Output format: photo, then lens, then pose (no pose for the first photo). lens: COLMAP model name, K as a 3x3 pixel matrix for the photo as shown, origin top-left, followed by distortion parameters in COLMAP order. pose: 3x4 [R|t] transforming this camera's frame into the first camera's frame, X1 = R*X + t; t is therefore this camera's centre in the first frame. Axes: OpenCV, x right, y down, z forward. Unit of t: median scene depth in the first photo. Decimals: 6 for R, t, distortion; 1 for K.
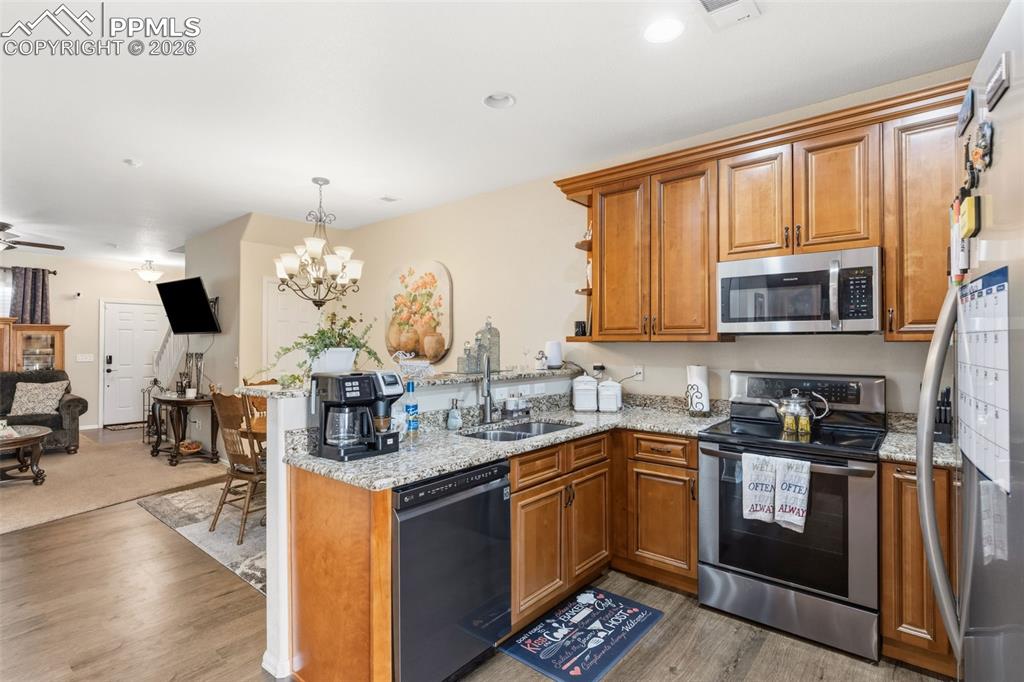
lens RADIAL K [[488.8, 0, 507.5], [0, 488.8, 339.6], [0, 0, 1]] dist [-0.002302, 0.001153]
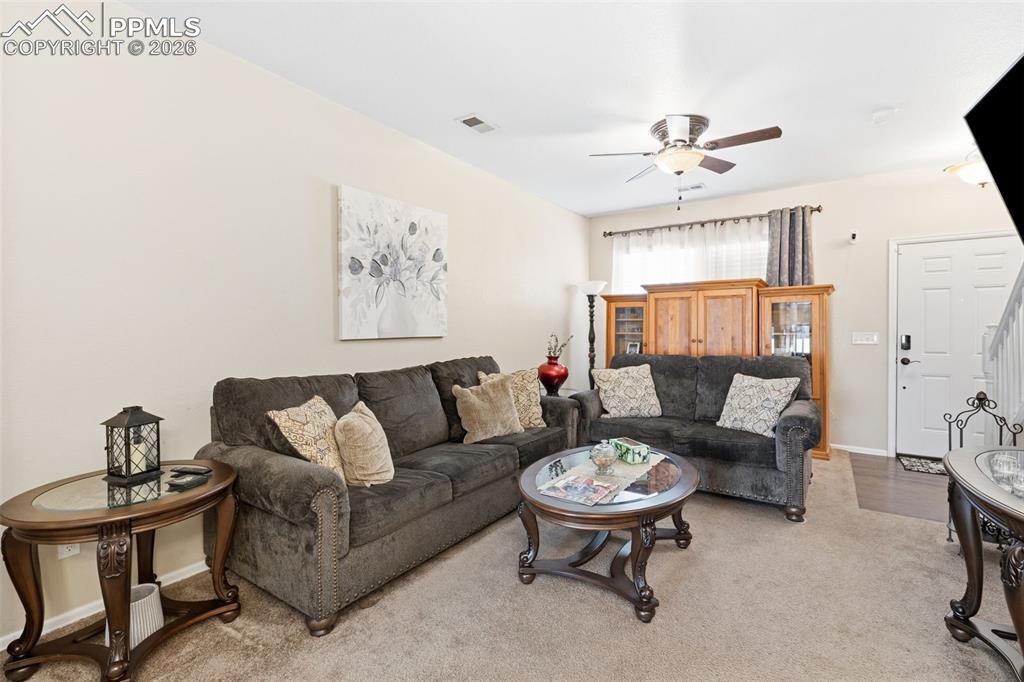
lens RADIAL K [[458.5, 0, 521.3], [0, 458.5, 334.6], [0, 0, 1]] dist [0.001758, 0.000478]
pose [[0.108489, 0.011300, -0.994033, -0.459189], [0.013418, 0.999828, 0.012831, 0.026609], [0.994007, -0.014730, 0.108318, 0.692561]]
